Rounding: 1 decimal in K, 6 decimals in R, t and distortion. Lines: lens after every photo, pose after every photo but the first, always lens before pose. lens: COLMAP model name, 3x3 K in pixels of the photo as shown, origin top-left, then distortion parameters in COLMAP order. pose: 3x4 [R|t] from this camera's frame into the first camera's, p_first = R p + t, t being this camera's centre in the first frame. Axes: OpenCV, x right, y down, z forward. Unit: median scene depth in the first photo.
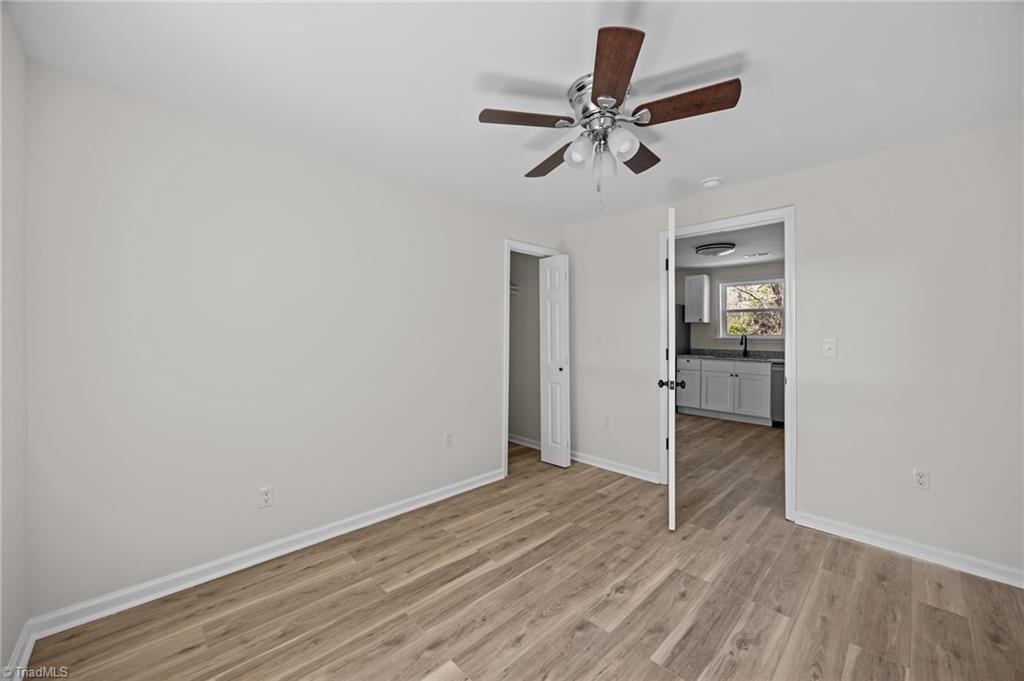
lens RADIAL K [[391.8, 0, 509.4], [0, 391.8, 342.2], [0, 0, 1]] dist [-0.007404, -0.000348]
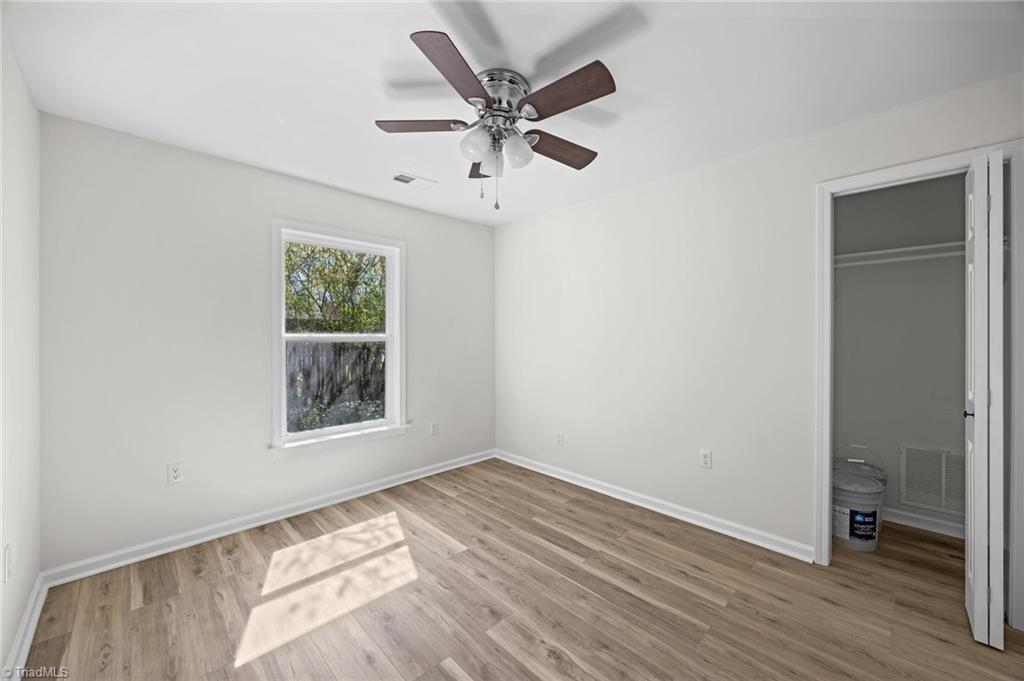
lens RADIAL K [[391.8, 0, 516.7], [0, 391.8, 342.6], [0, 0, 1]] dist [-0.007404, -0.000348]
pose [[0.012246, 0.017886, -0.999765, 0.969202], [-0.023205, 0.999576, 0.017598, -0.014275], [0.999656, 0.022984, 0.012655, 0.816757]]
